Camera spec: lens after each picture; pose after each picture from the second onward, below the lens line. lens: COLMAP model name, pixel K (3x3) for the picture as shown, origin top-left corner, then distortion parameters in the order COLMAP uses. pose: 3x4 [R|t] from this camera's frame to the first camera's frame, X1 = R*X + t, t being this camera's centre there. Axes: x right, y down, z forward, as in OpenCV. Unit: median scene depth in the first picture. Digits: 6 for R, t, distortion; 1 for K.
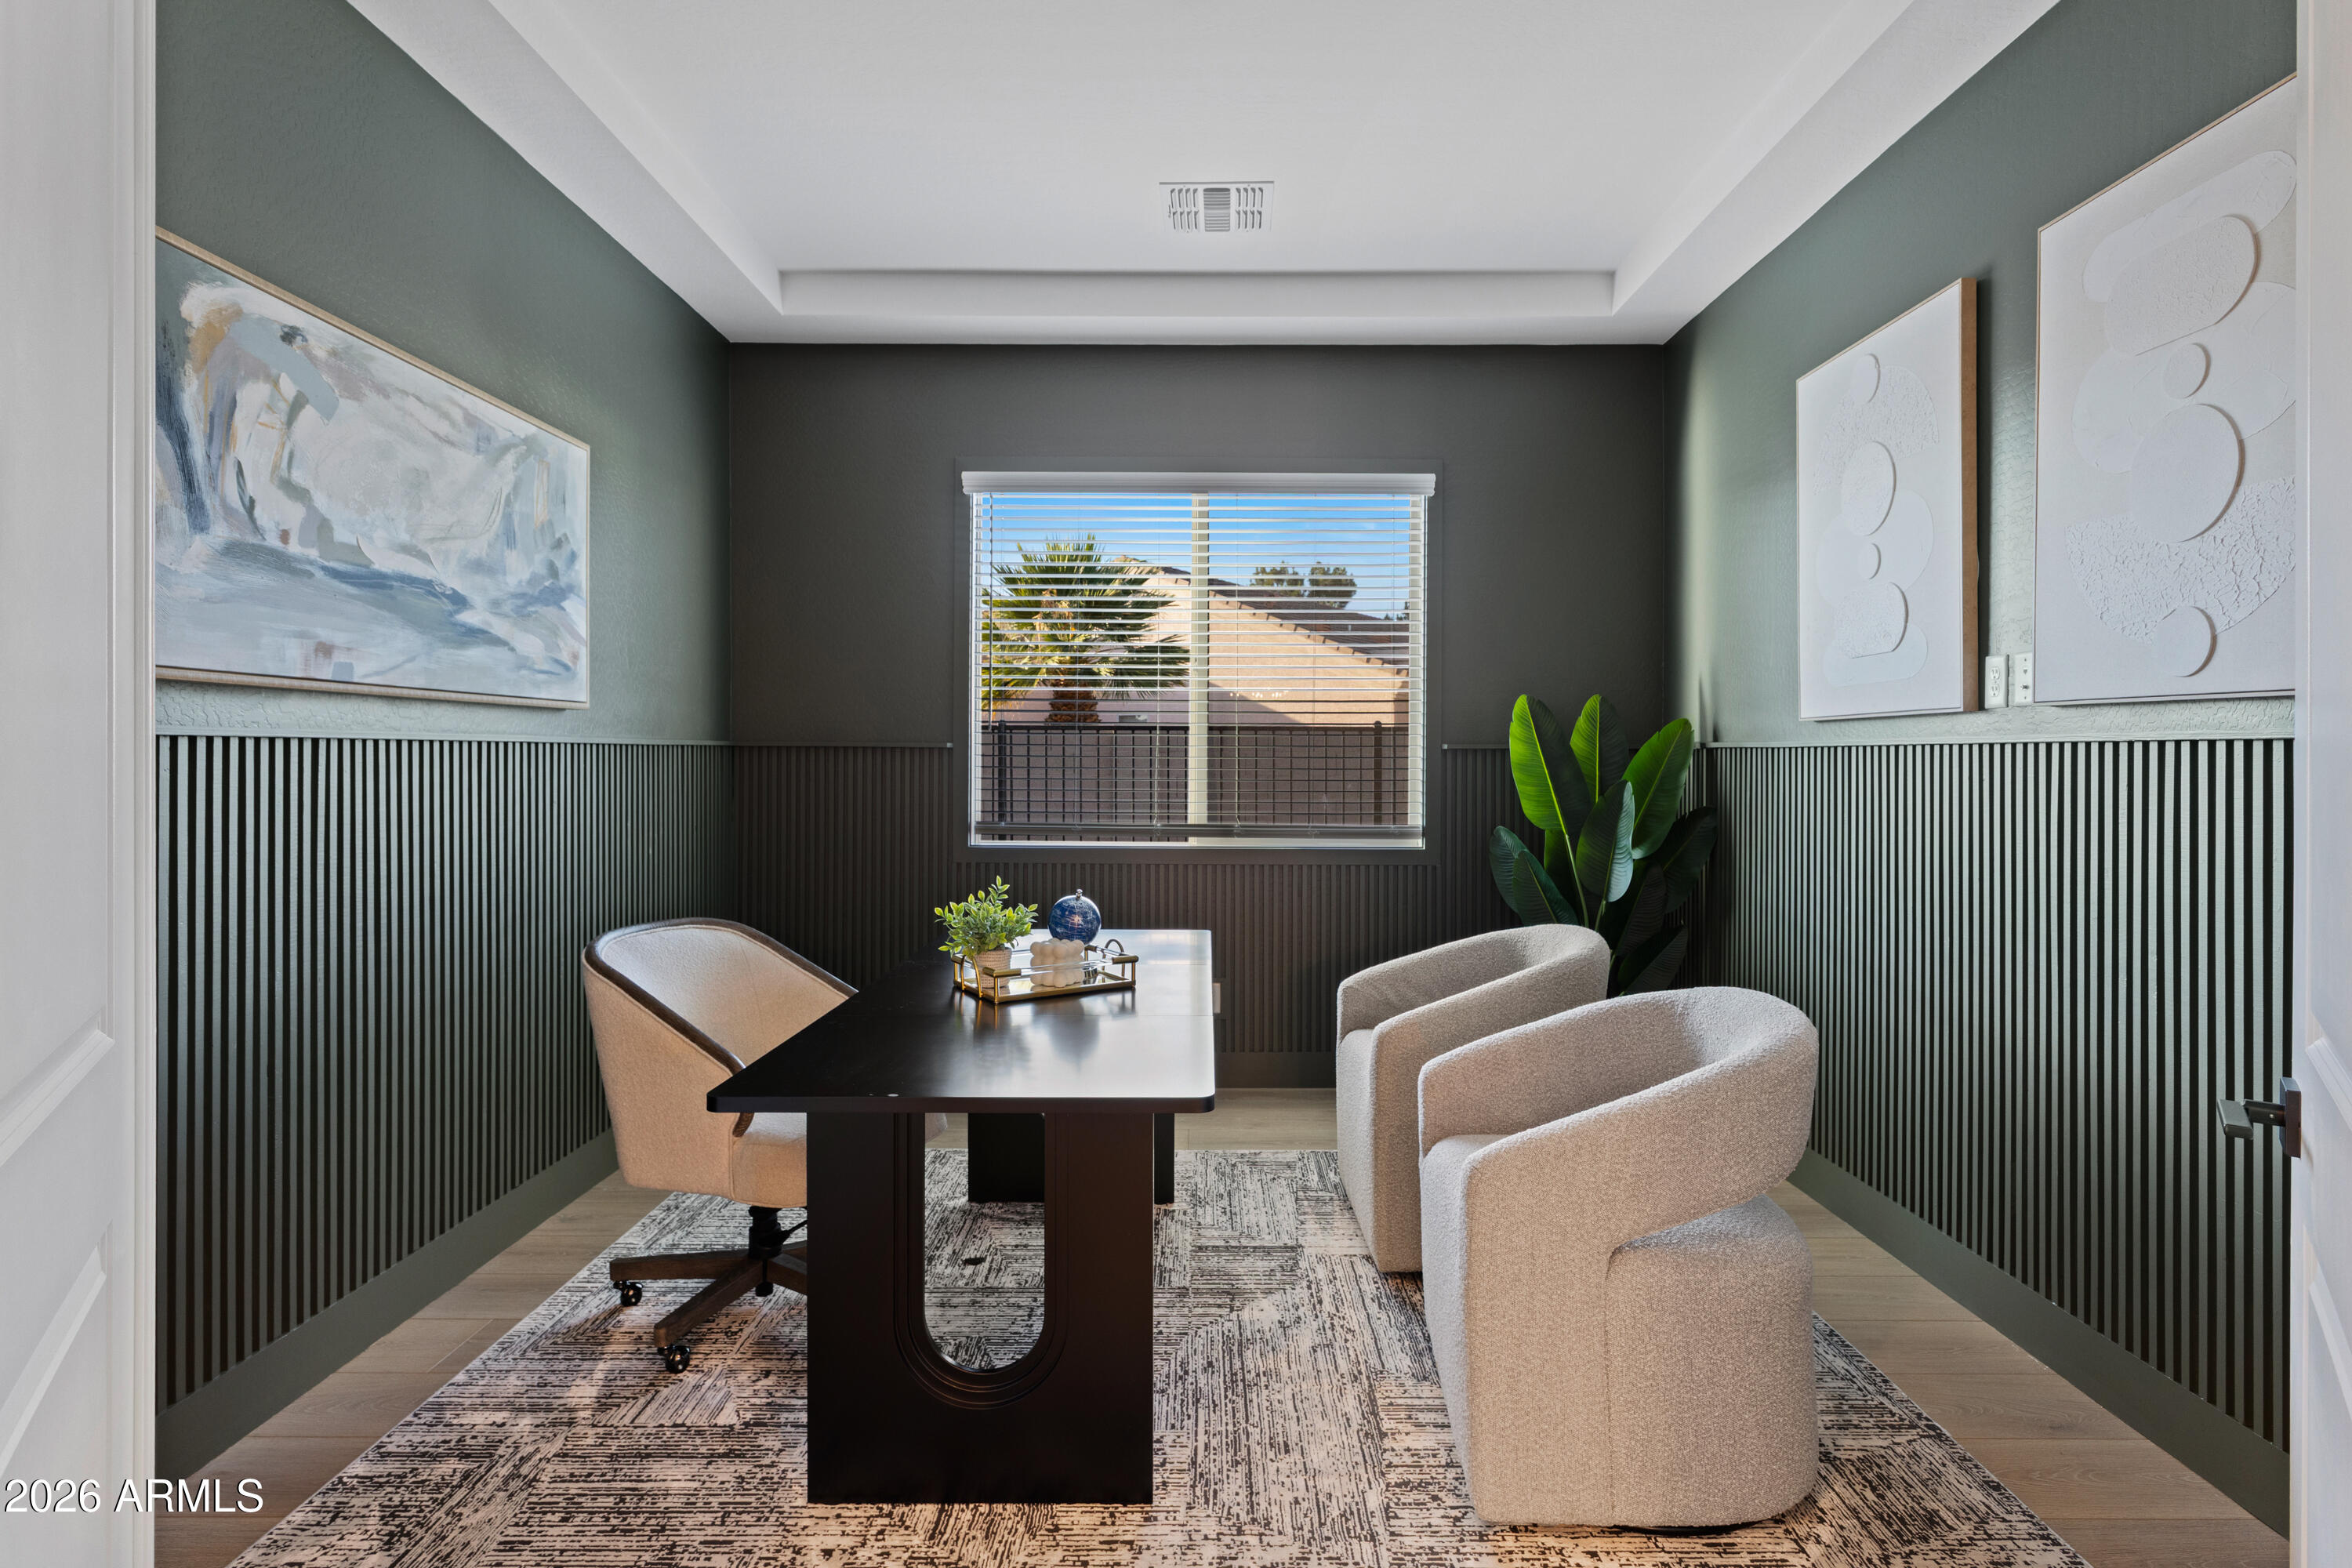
lens RADIAL K [[1210.5, 0, 1160.5], [0, 1210.5, 748.2], [0, 0, 1]] dist [0.001680, 0.001133]
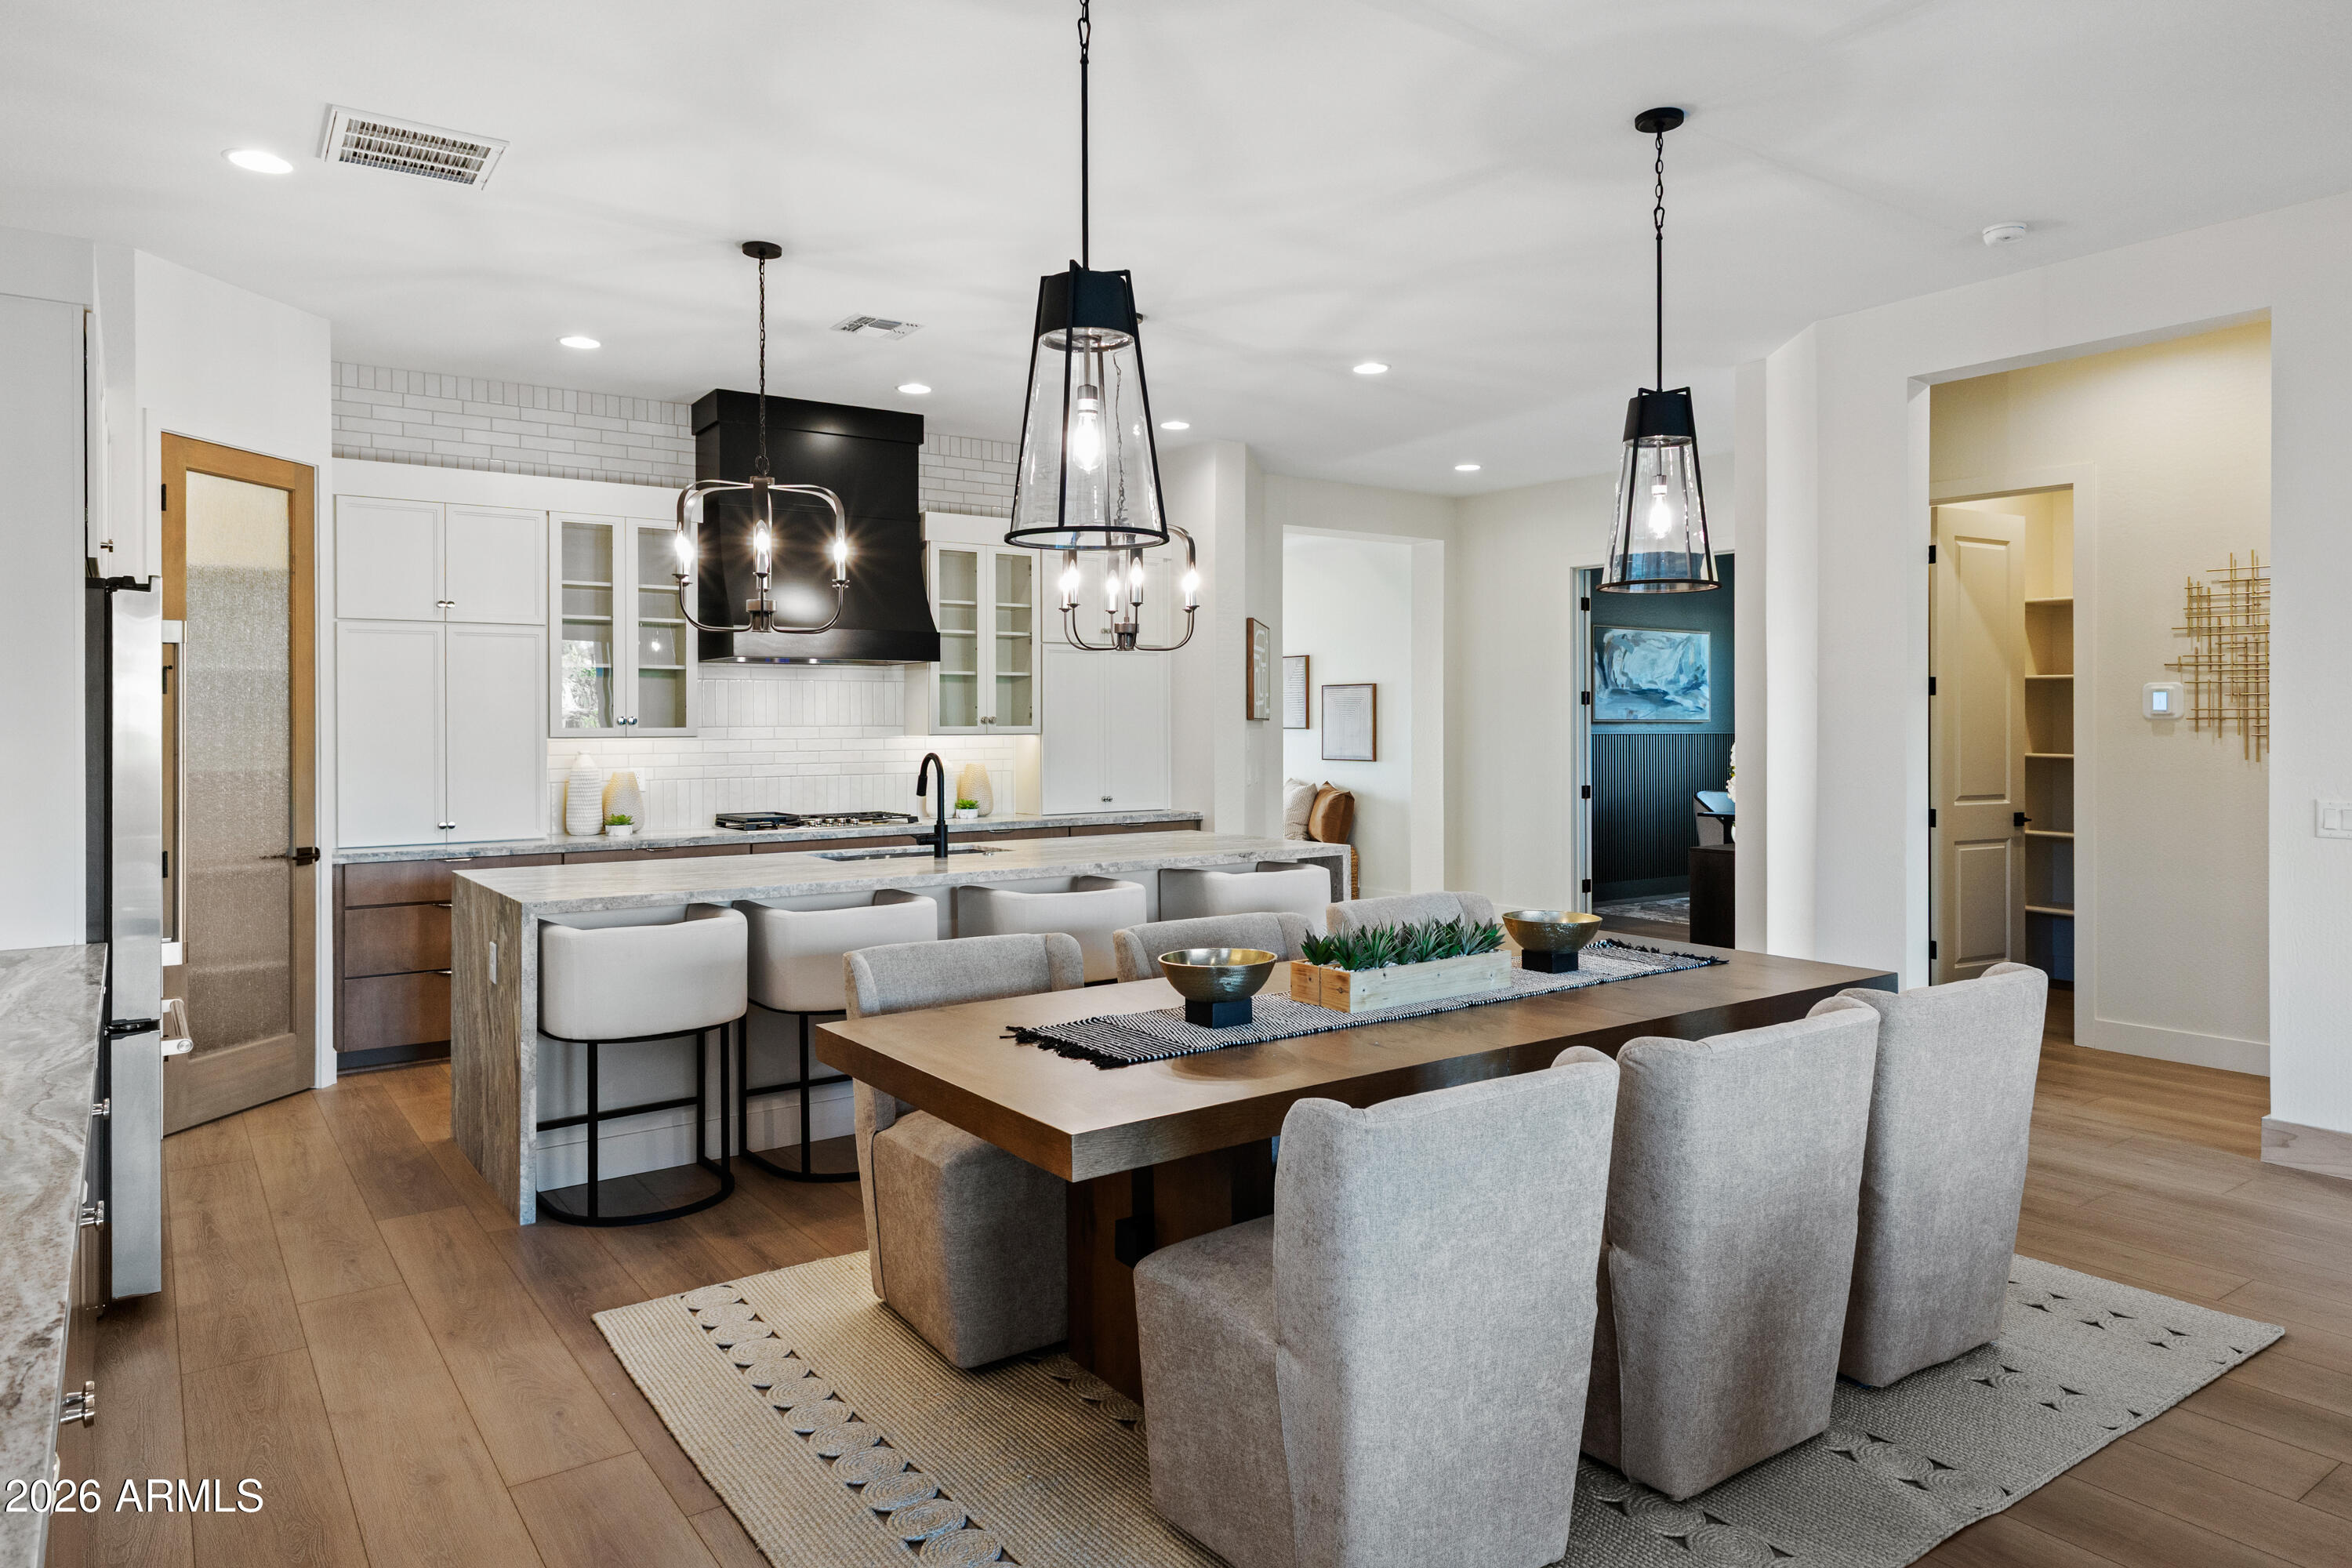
lens RADIAL K [[1463.8, 0, 1198.4], [0, 1463.8, 722.5], [0, 0, 1]] dist [0.005520, 0.001934]
pose [[0.610941, -0.002000, -0.791674, 1.896140], [0.006964, 0.999972, 0.002847, -0.057872], [0.791646, -0.007252, 0.610937, -2.583413]]
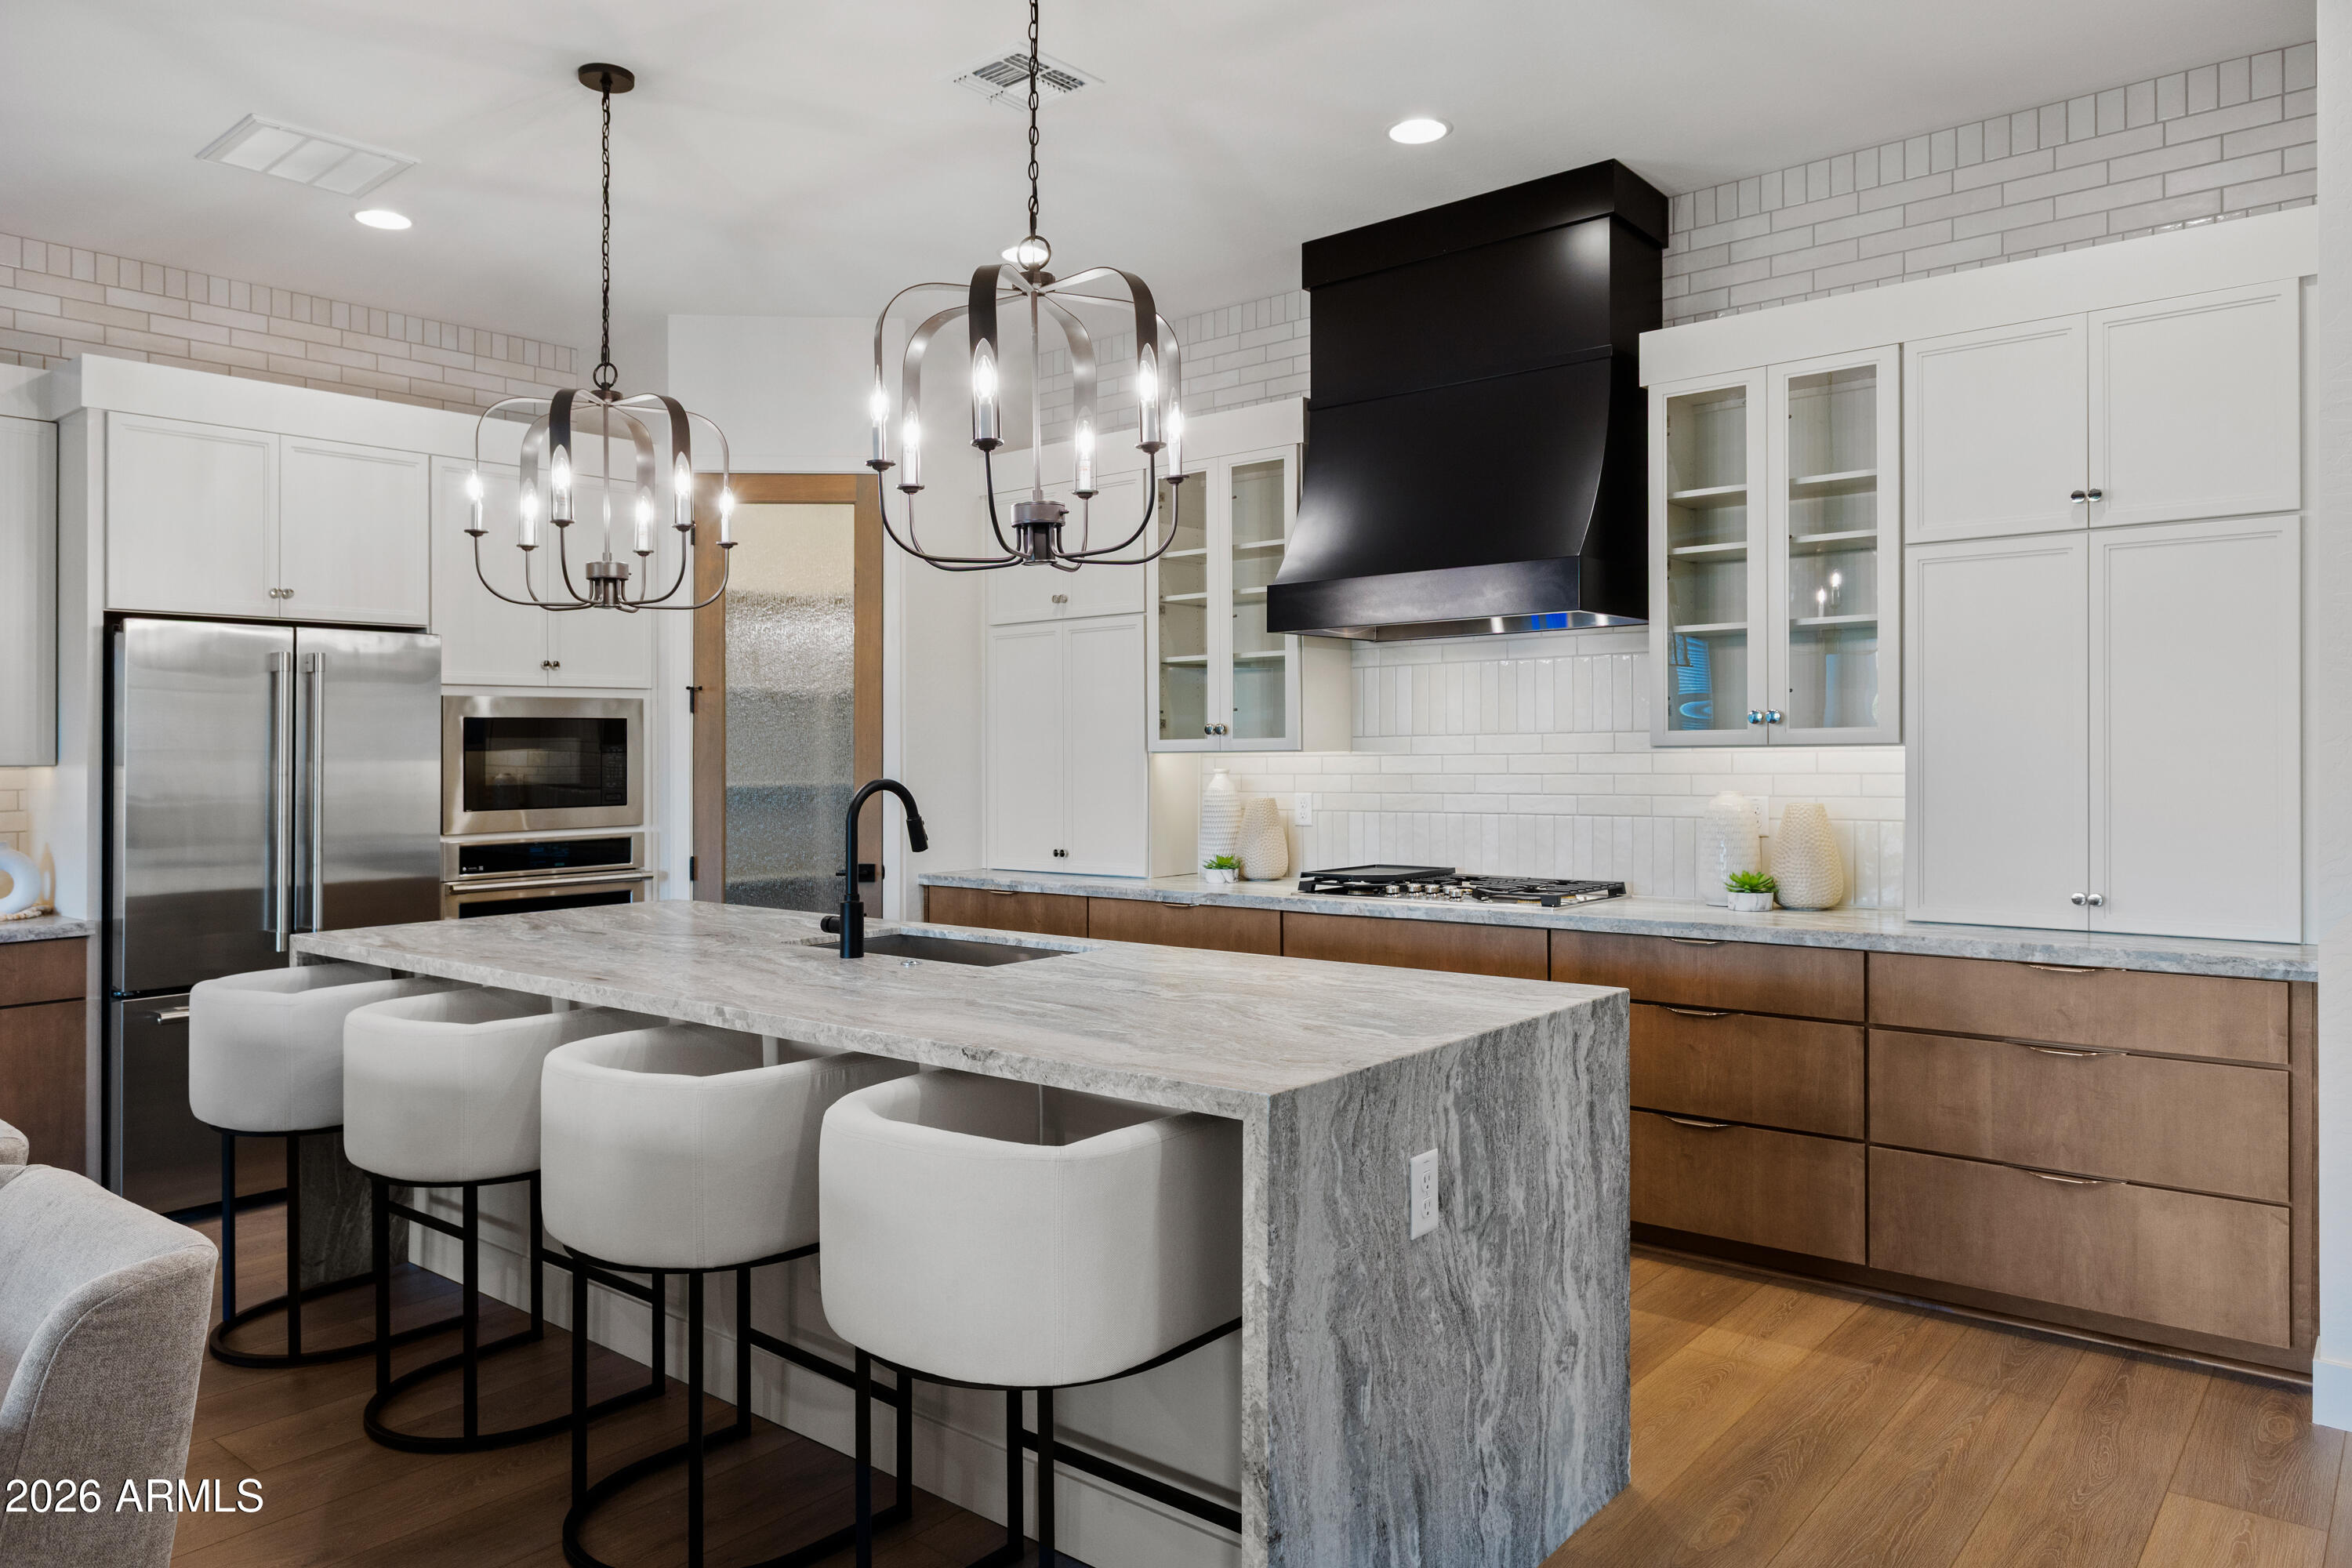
lens RADIAL K [[1551.4, 0, 1172.3], [0, 1551.4, 742.6], [0, 0, 1]] dist [-0.000425, 0.000367]
pose [[-0.621989, 0.002253, -0.783023, 0.949482], [0.015204, 0.999842, -0.009199, -0.028115], [0.782878, -0.017627, -0.621925, -0.736967]]
